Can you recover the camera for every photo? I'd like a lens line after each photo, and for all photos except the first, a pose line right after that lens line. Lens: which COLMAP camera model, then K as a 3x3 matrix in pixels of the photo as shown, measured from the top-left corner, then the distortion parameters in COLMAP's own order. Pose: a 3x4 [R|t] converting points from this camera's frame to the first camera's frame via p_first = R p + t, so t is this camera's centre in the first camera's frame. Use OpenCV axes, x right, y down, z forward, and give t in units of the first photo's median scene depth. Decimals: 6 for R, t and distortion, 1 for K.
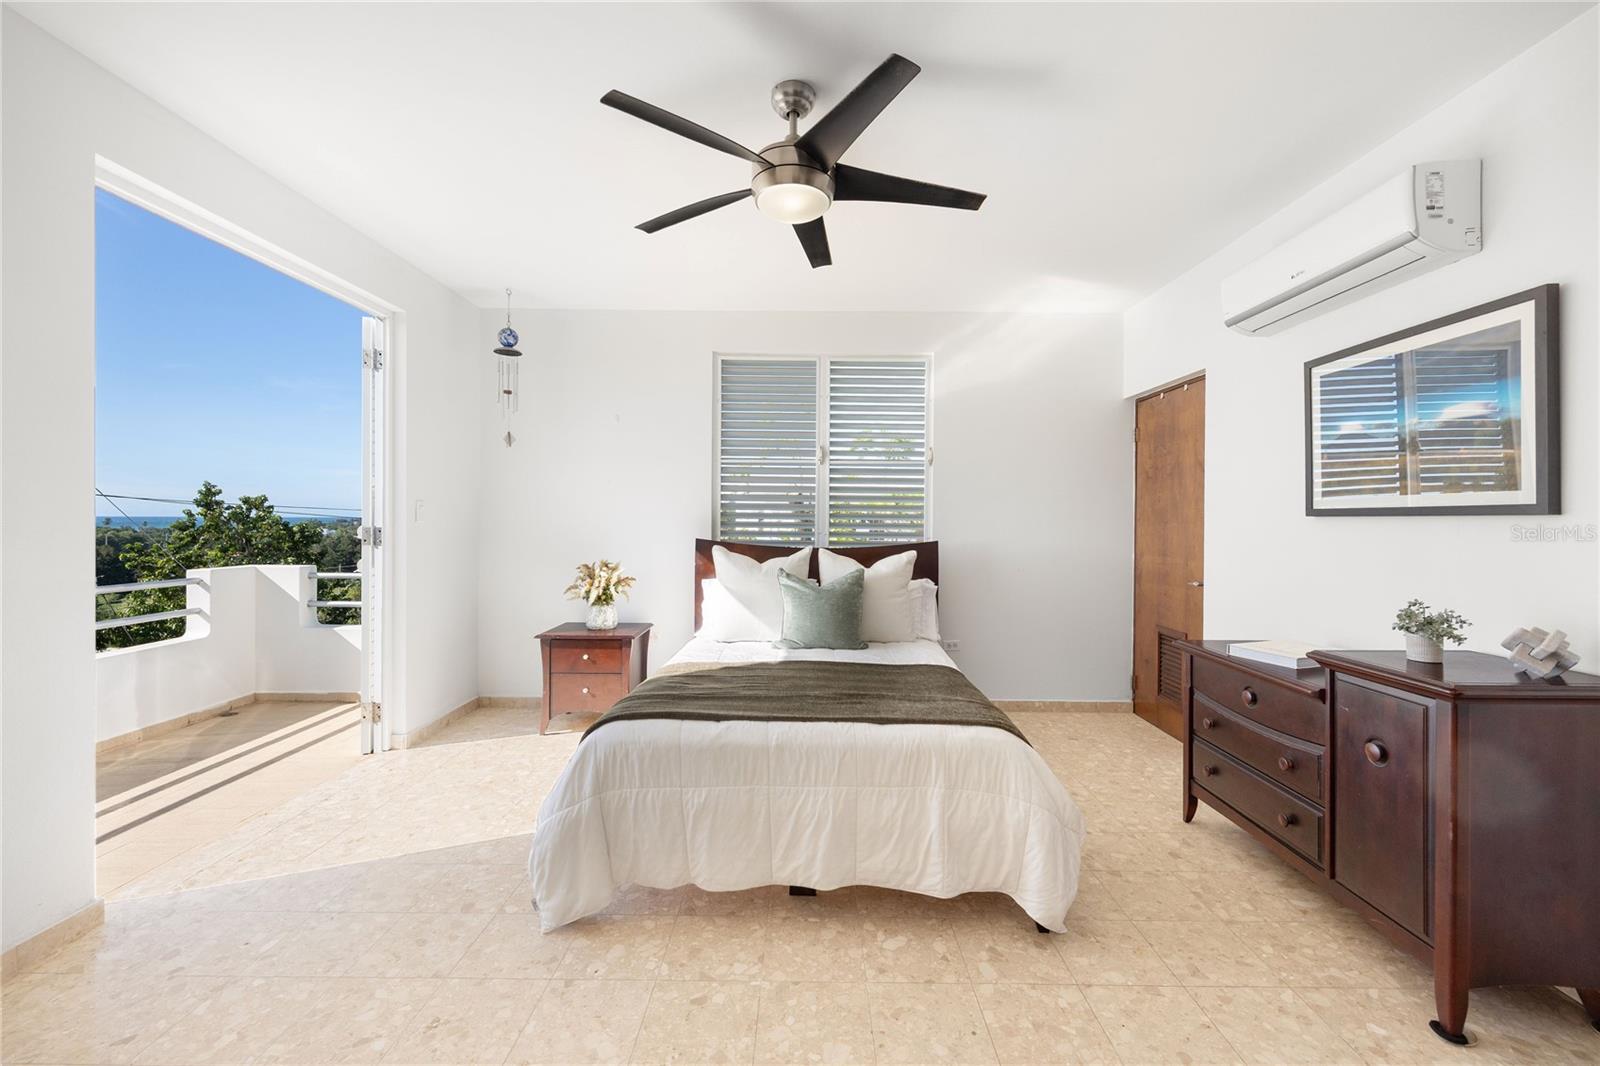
lens RADIAL K [[660.3, 0, 803.1], [0, 660.3, 523.9], [0, 0, 1]] dist [0.002684, -0.000119]
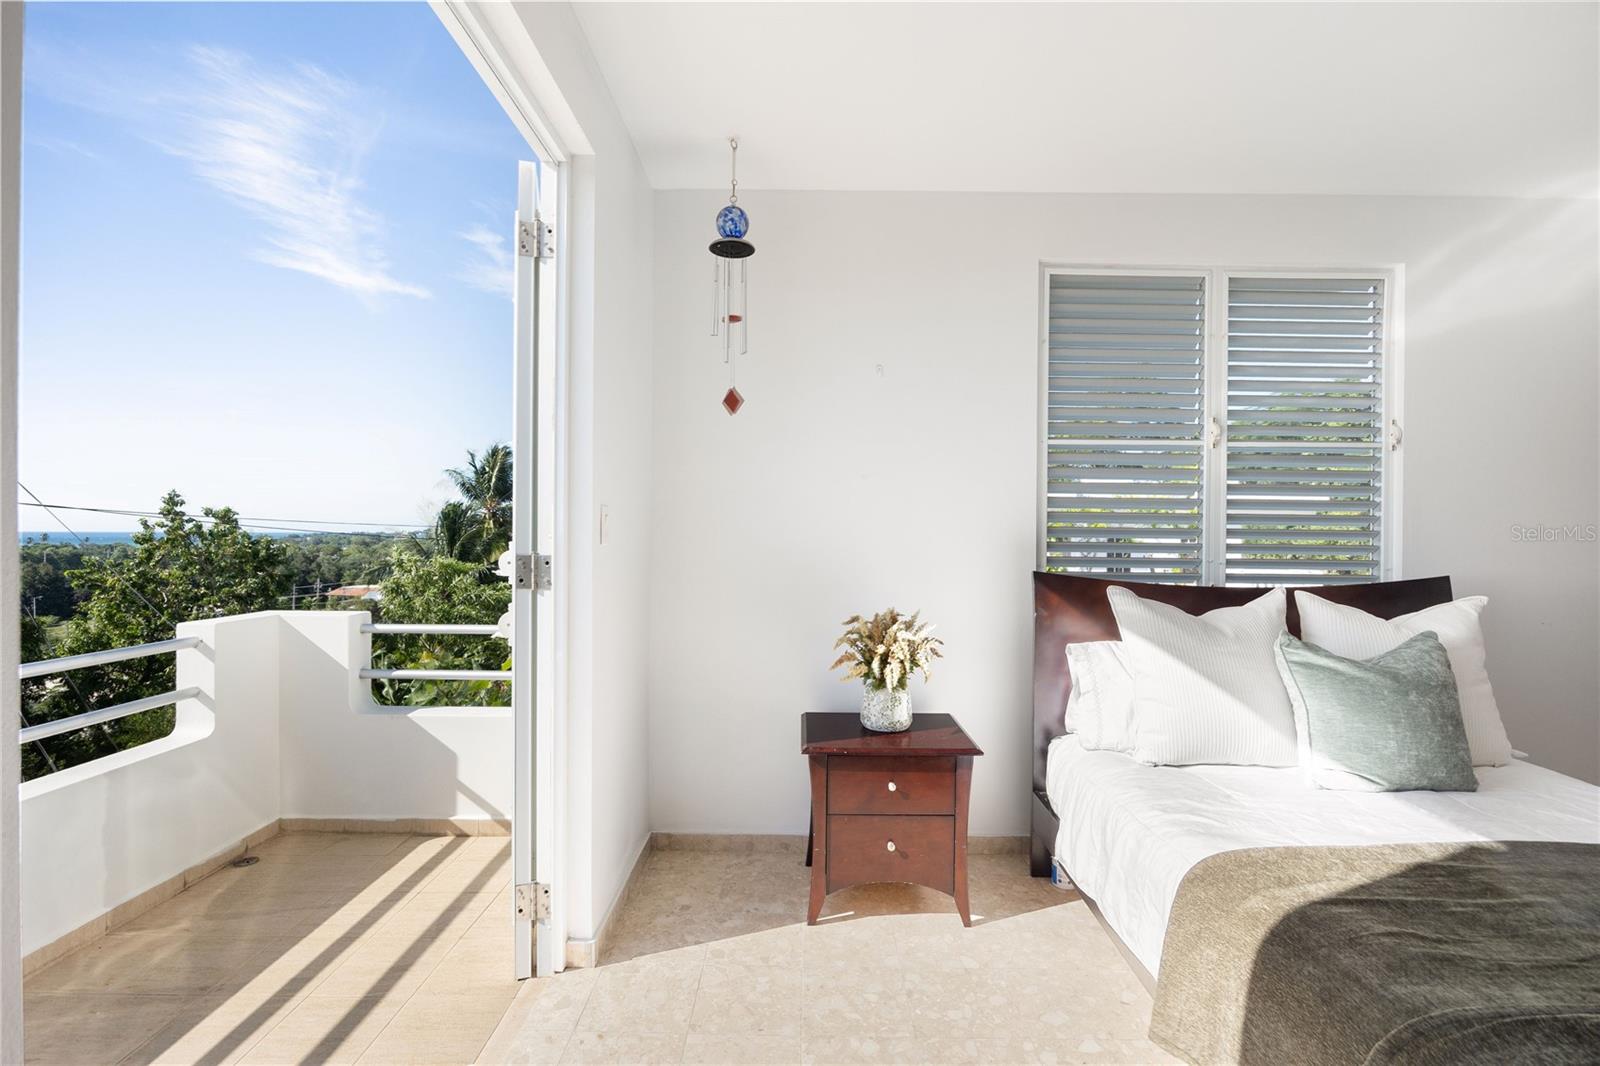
lens RADIAL K [[725.5, 0, 800.3], [0, 725.5, 539.7], [0, 0, 1]] dist [0.000131, 0.000606]
pose [[0.999985, -0.000110, -0.005424, -0.371710], [0.000111, 1.000000, 0.000150, -0.006743], [0.005424, -0.000150, 0.999985, 0.355034]]
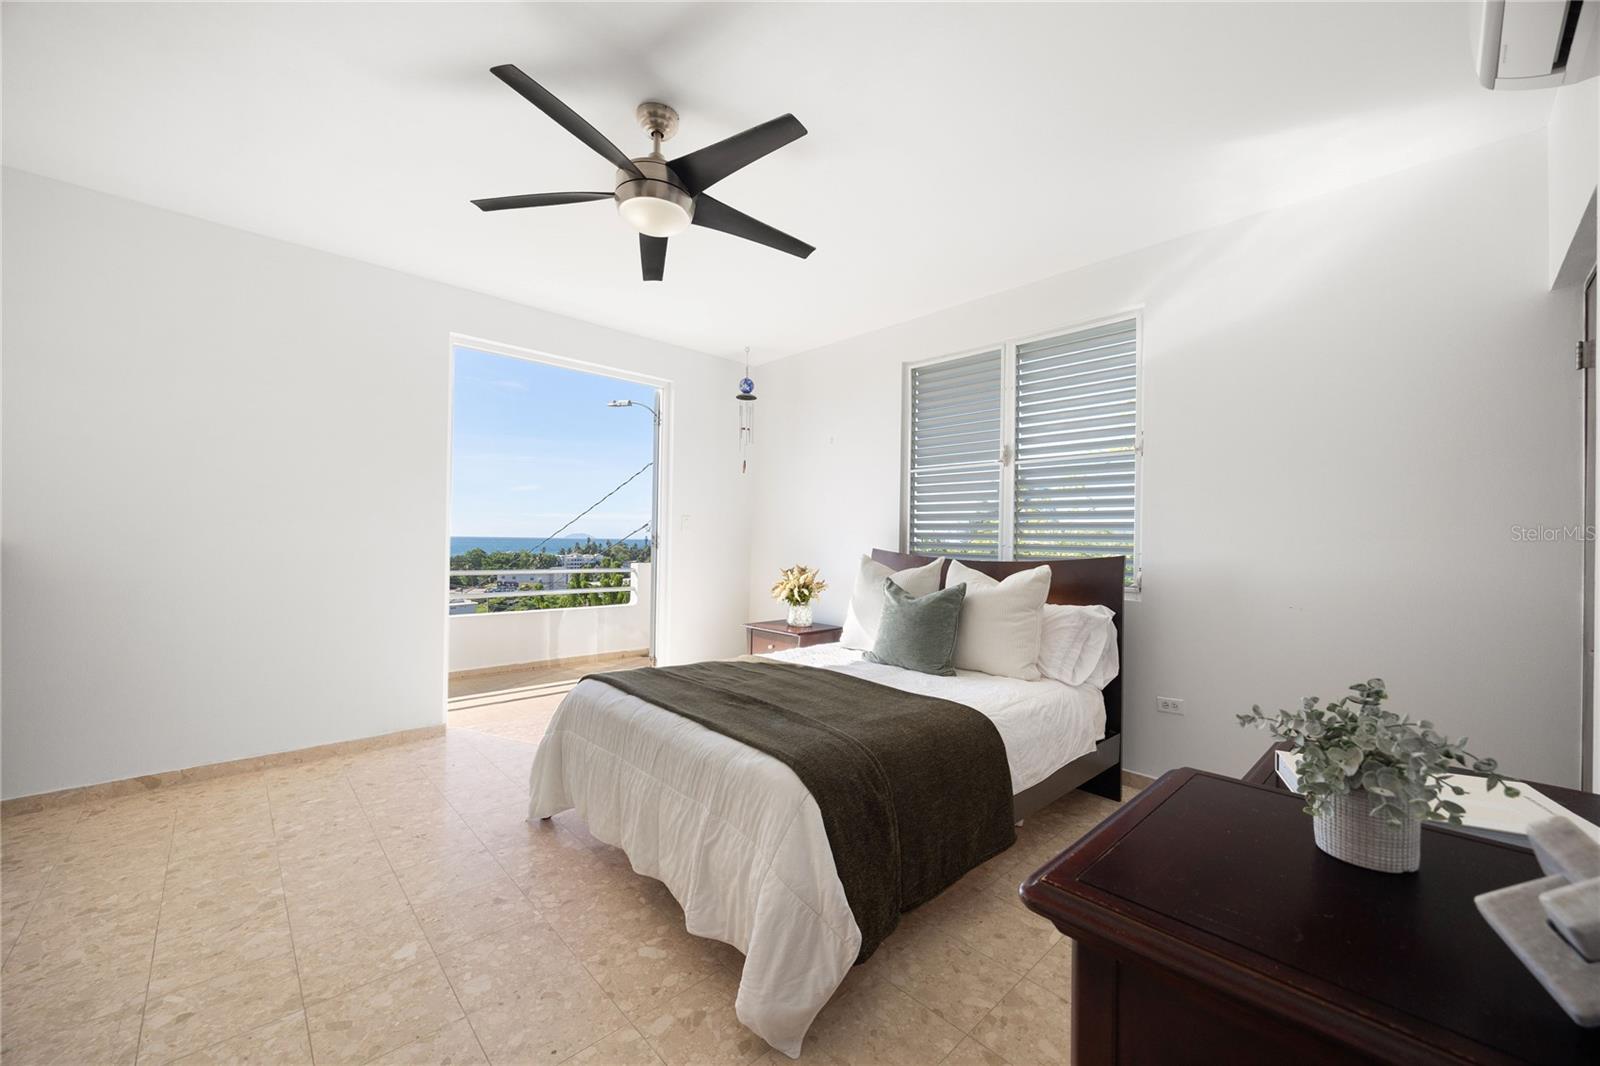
lens RADIAL K [[615.0, 0, 795.1], [0, 615.0, 538.4], [0, 0, 1]] dist [-0.002830, -0.000228]
pose [[0.682114, 0.003422, -0.731238, 0.460894], [-0.017541, 0.999778, -0.011683, 0.020552], [0.731036, 0.020796, 0.682022, 0.264795]]
